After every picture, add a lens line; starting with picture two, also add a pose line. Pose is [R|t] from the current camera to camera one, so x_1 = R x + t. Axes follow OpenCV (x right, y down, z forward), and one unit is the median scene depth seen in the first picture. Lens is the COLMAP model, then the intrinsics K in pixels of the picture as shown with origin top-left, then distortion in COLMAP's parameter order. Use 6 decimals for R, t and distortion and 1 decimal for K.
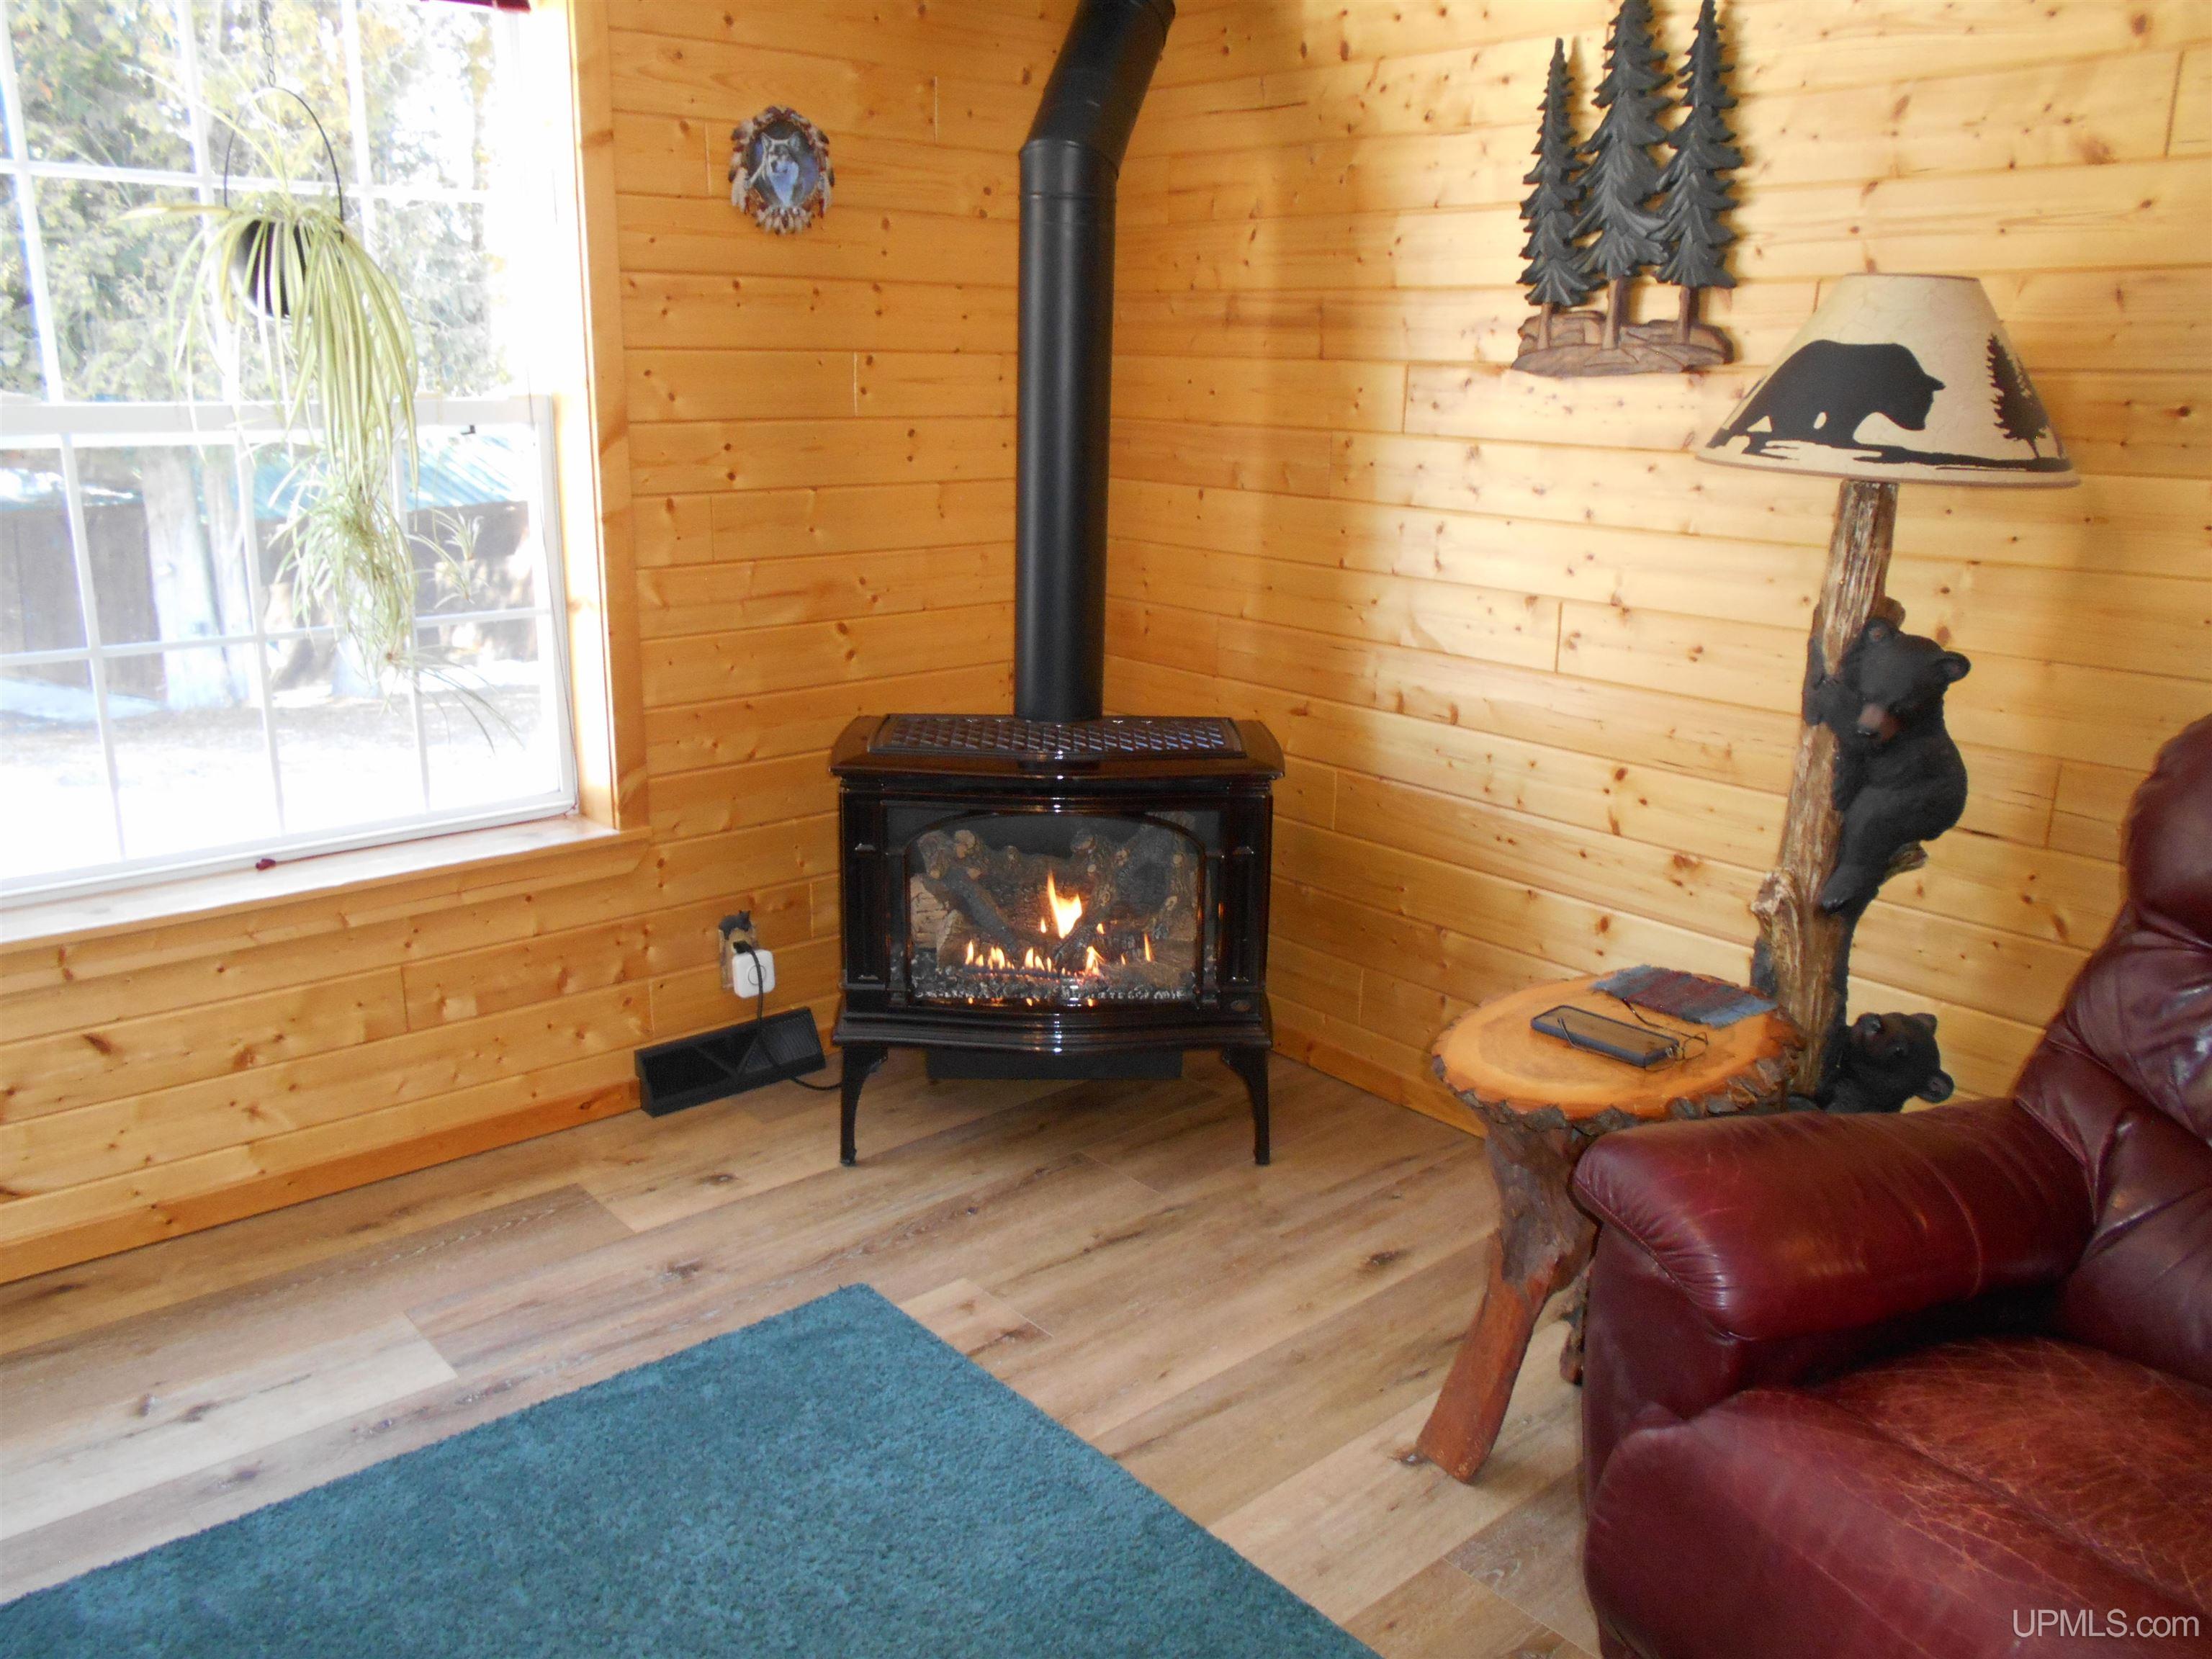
lens RADIAL K [[1744.4, 0, 1072.3], [0, 1744.4, 849.6], [0, 0, 1]] dist [-0.033755, 0.048050]
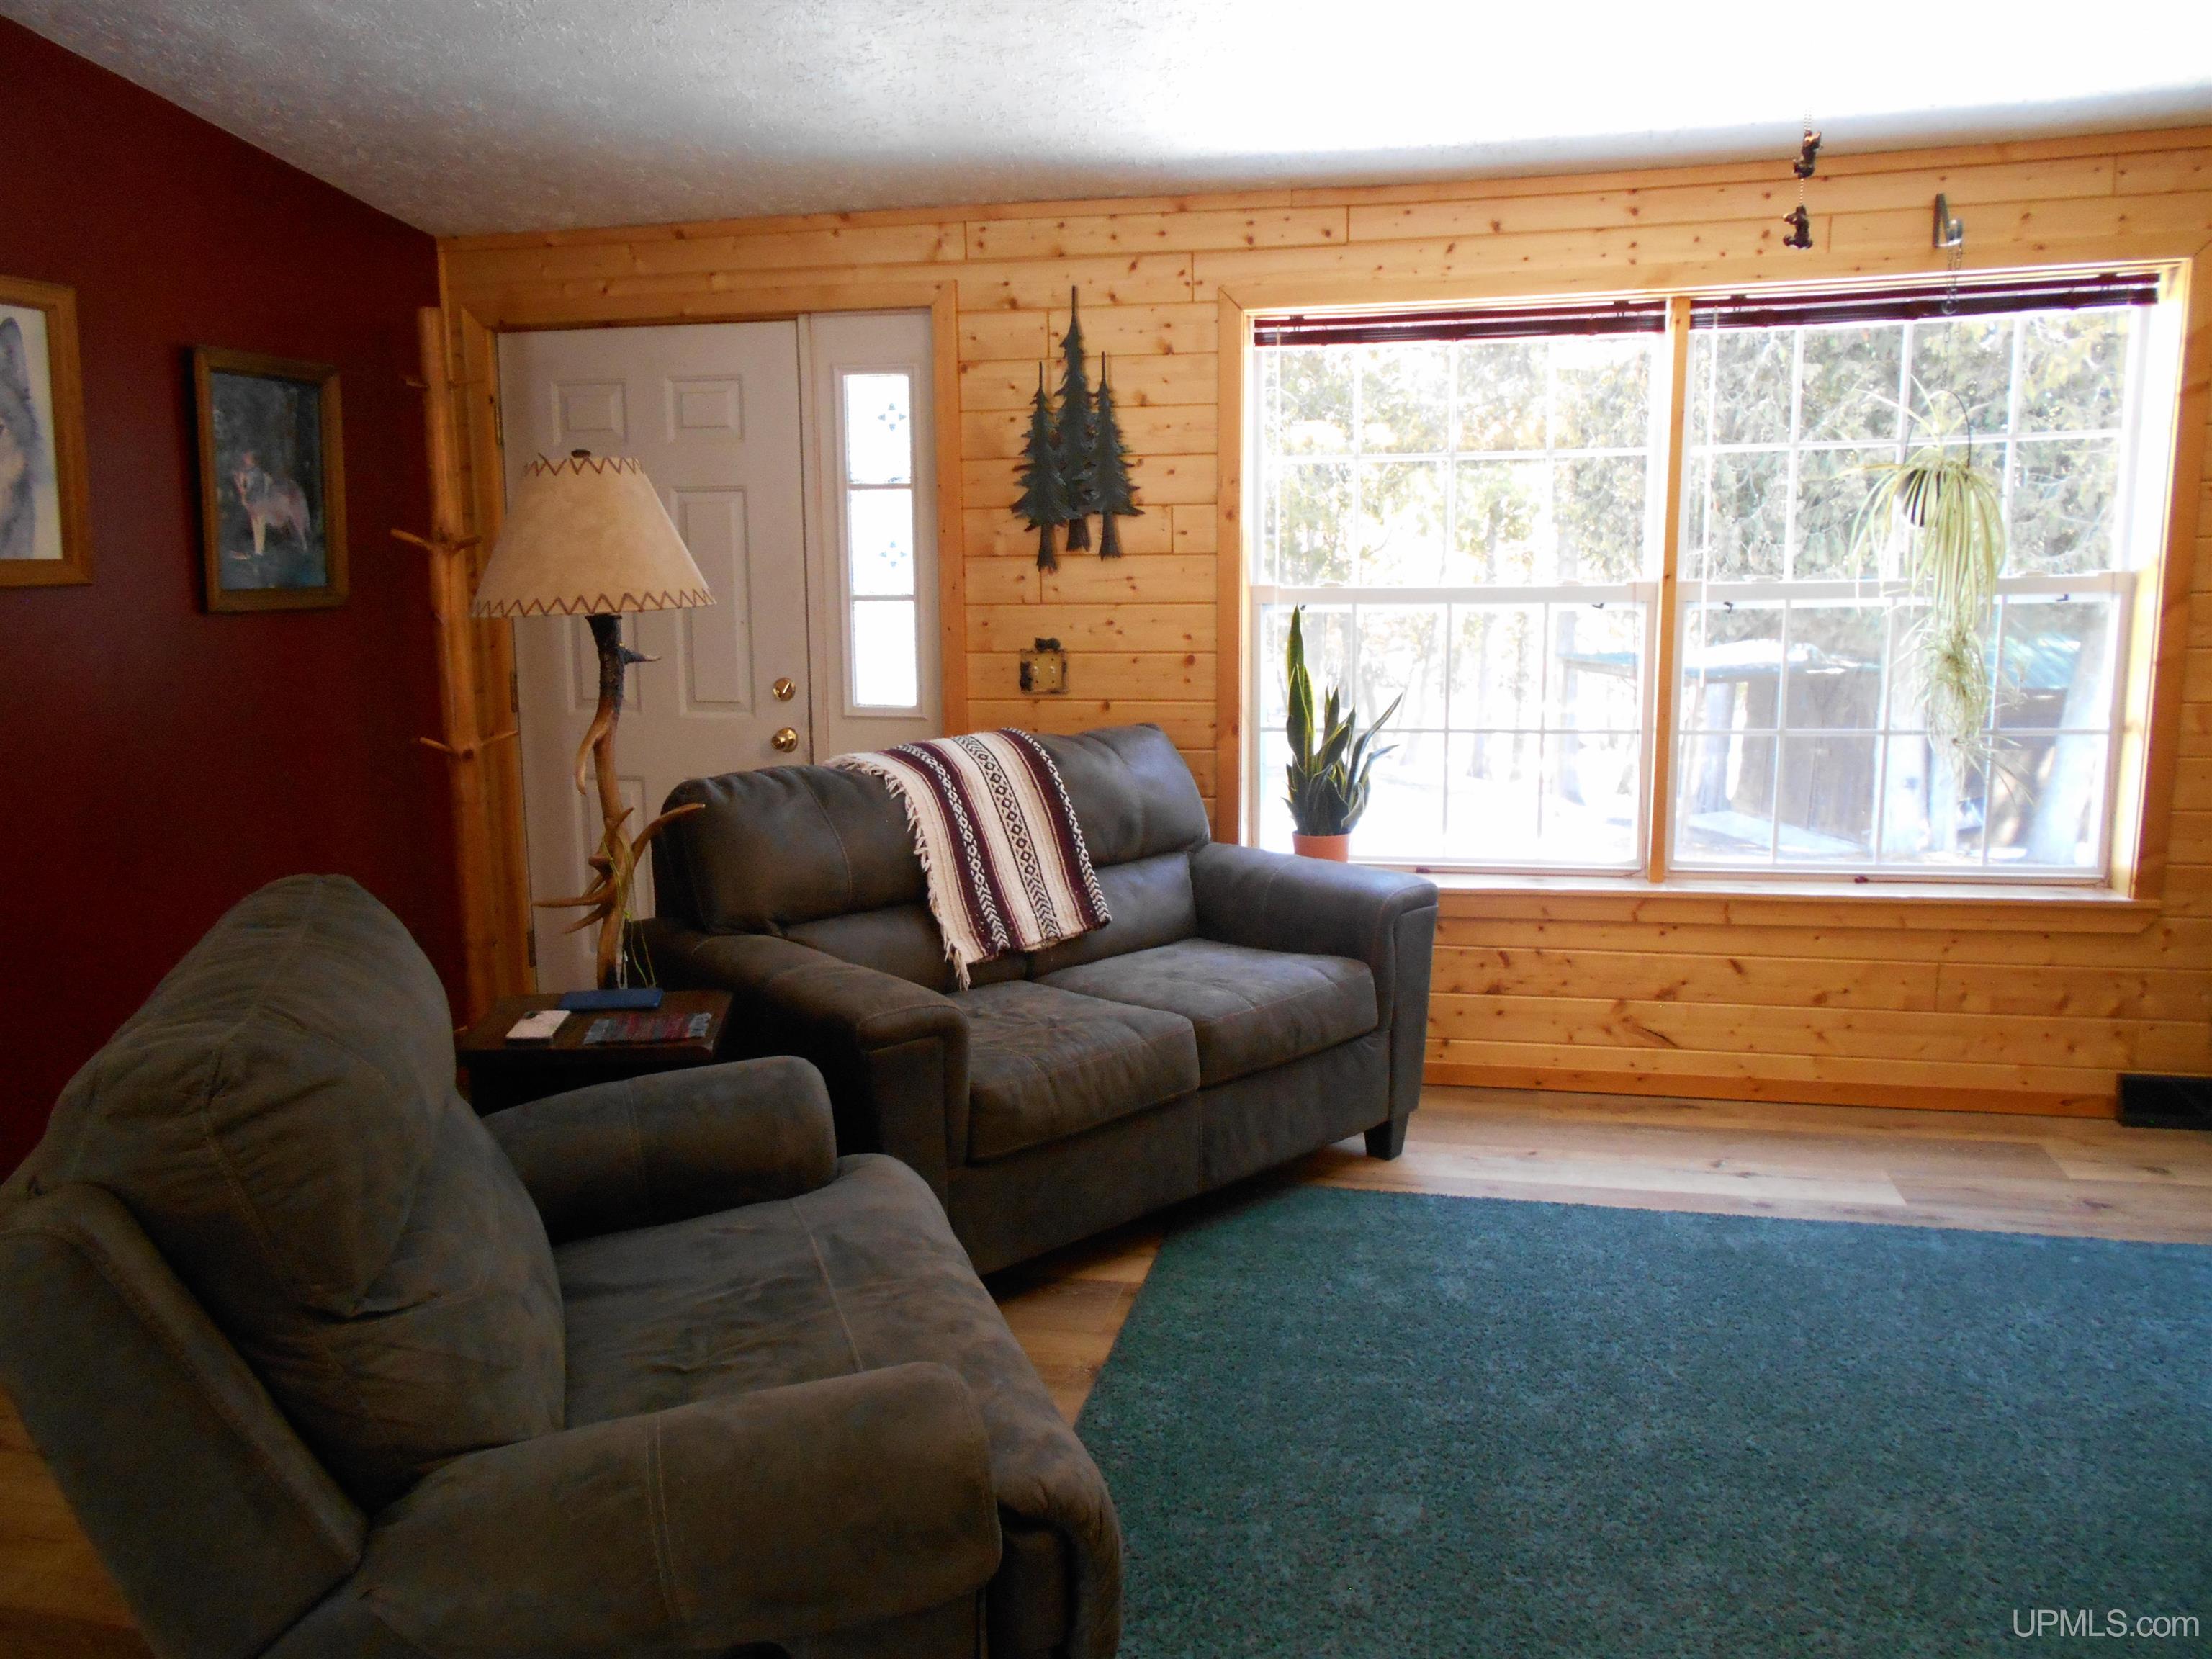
lens RADIAL K [[1744.4, 0, 1091.9], [0, 1744.4, 836.1], [0, 0, 1]] dist [-0.033755, 0.048050]
pose [[0.605367, 0.107393, -0.788668, 0.326816], [-0.190894, 0.981526, -0.012872, 0.121867], [0.772716, 0.158344, 0.614685, -0.465063]]
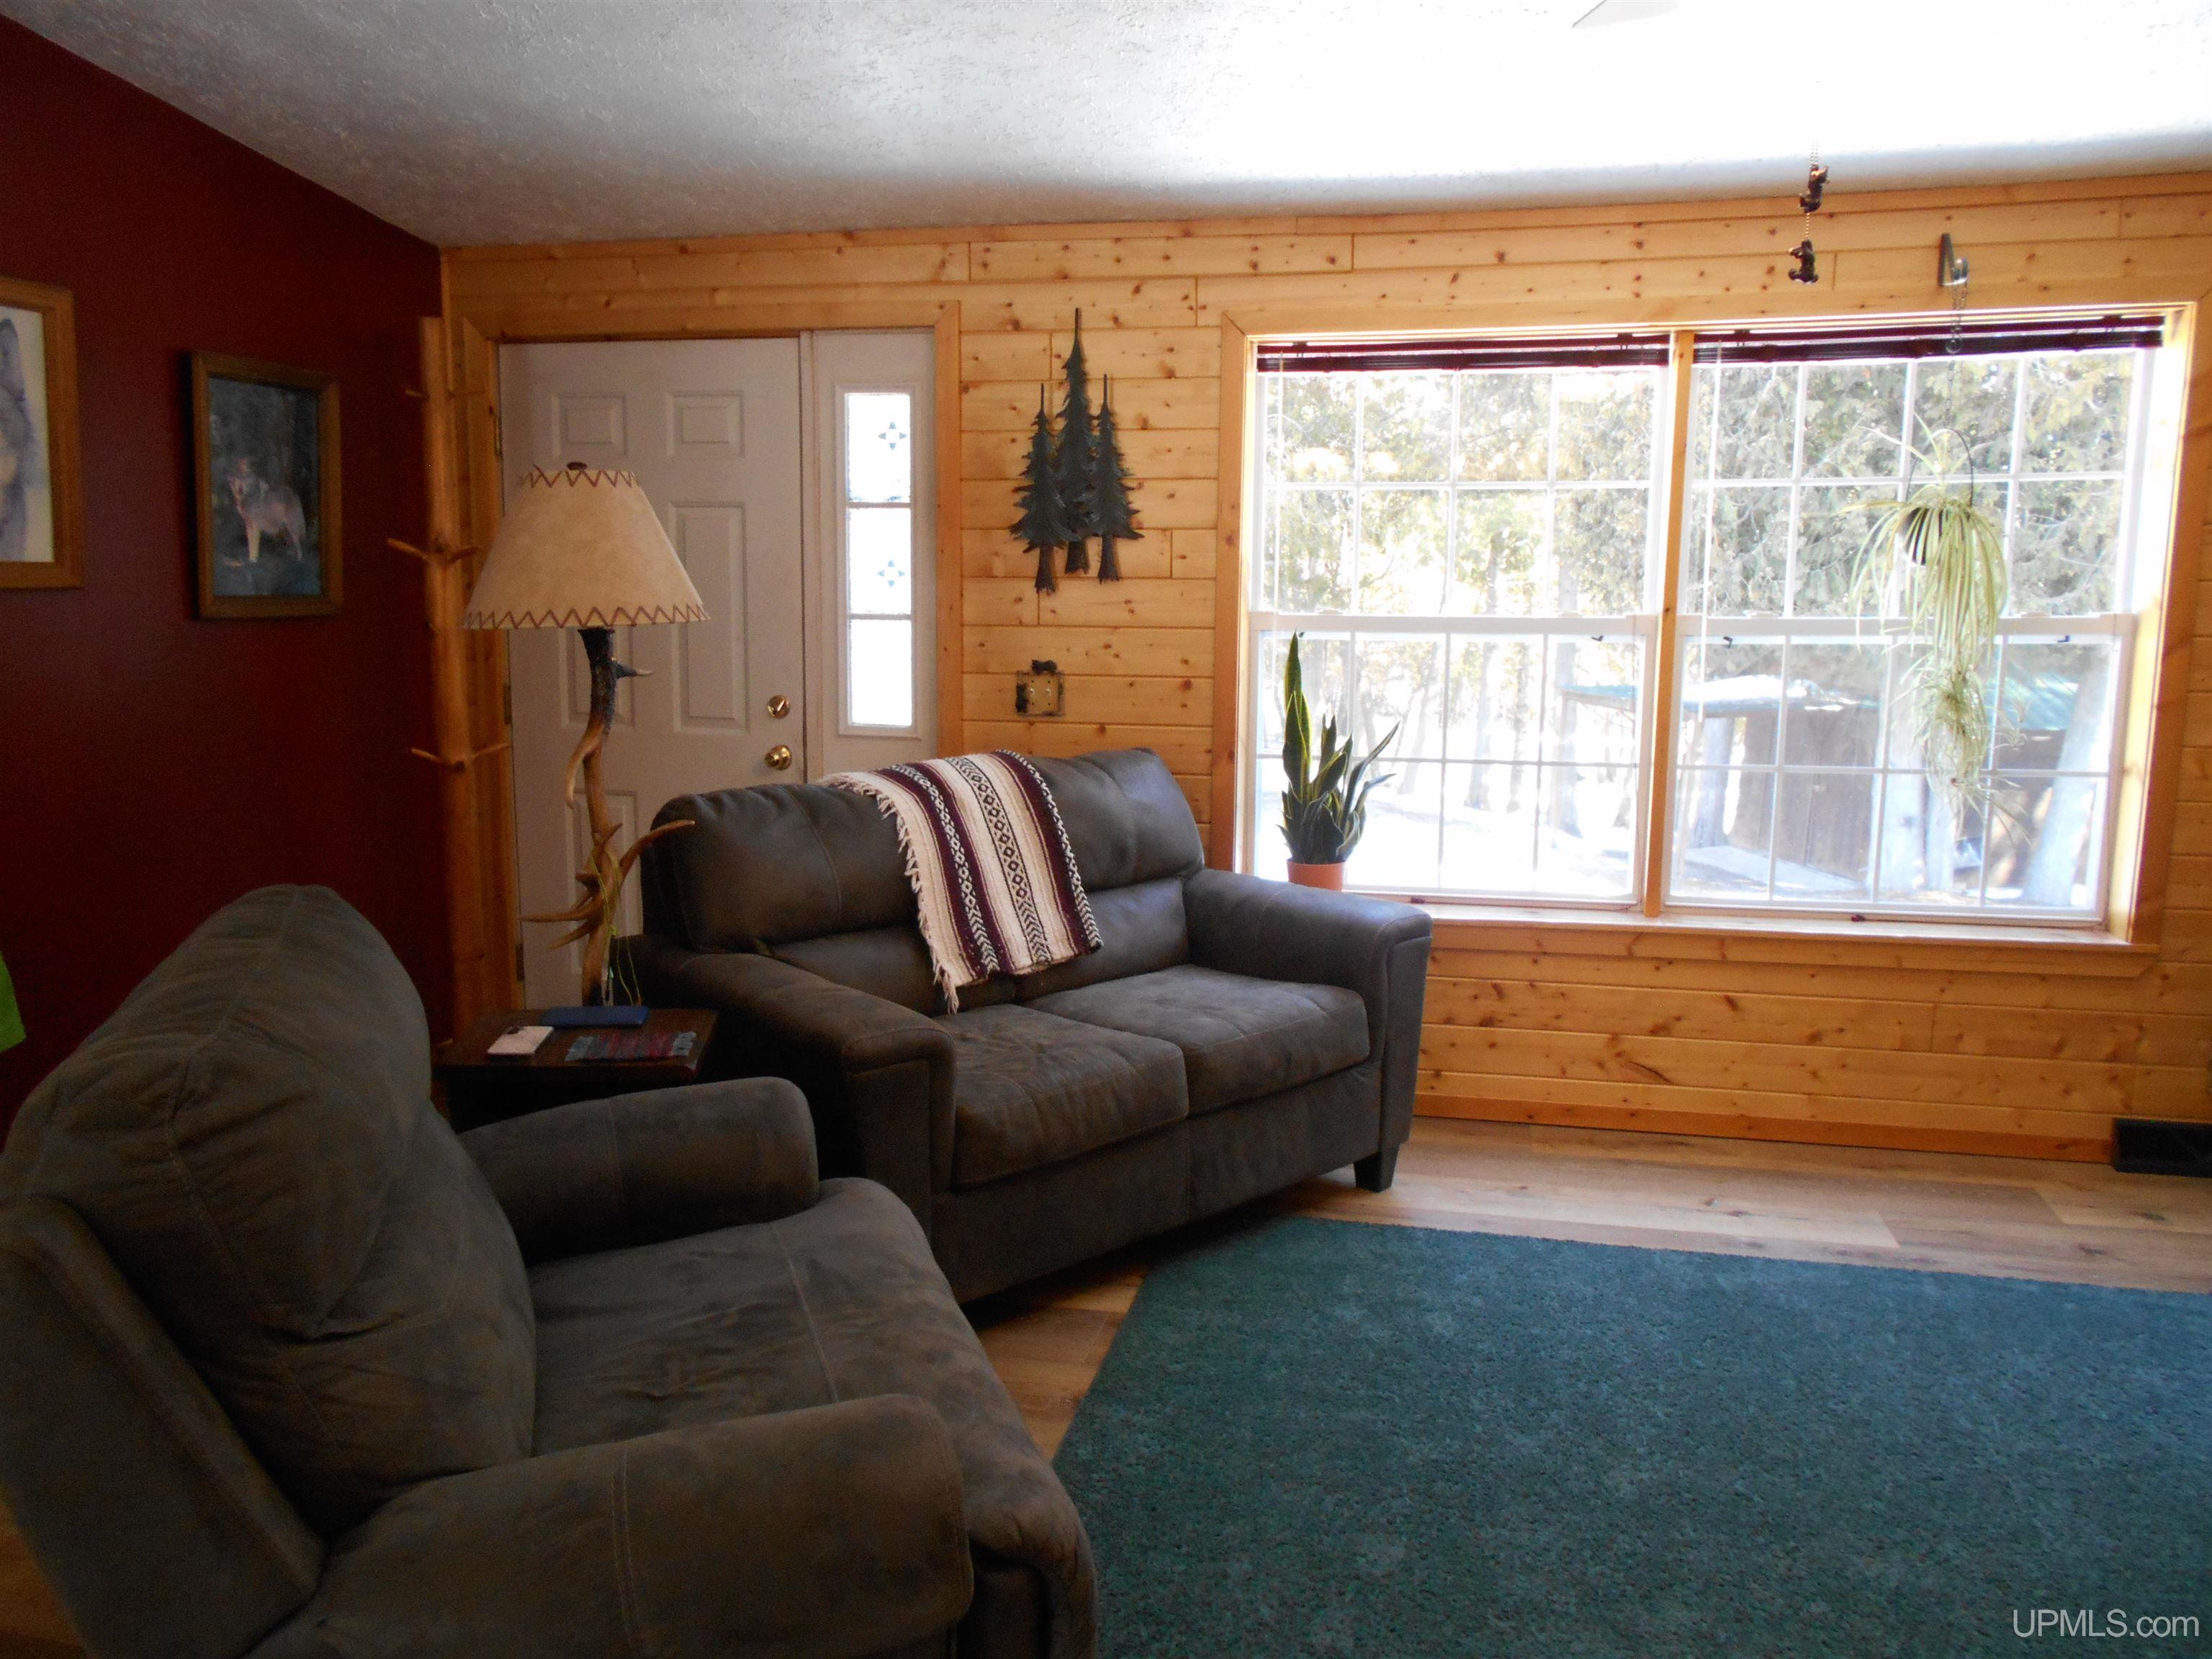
lens RADIAL K [[1744.4, 0, 1092.7], [0, 1744.4, 834.8], [0, 0, 1]] dist [-0.033755, 0.048050]
pose [[0.605043, 0.107796, -0.788862, 0.321392], [-0.209088, 0.977530, -0.026790, 0.120075], [0.768248, 0.181150, 0.613987, -0.457056]]
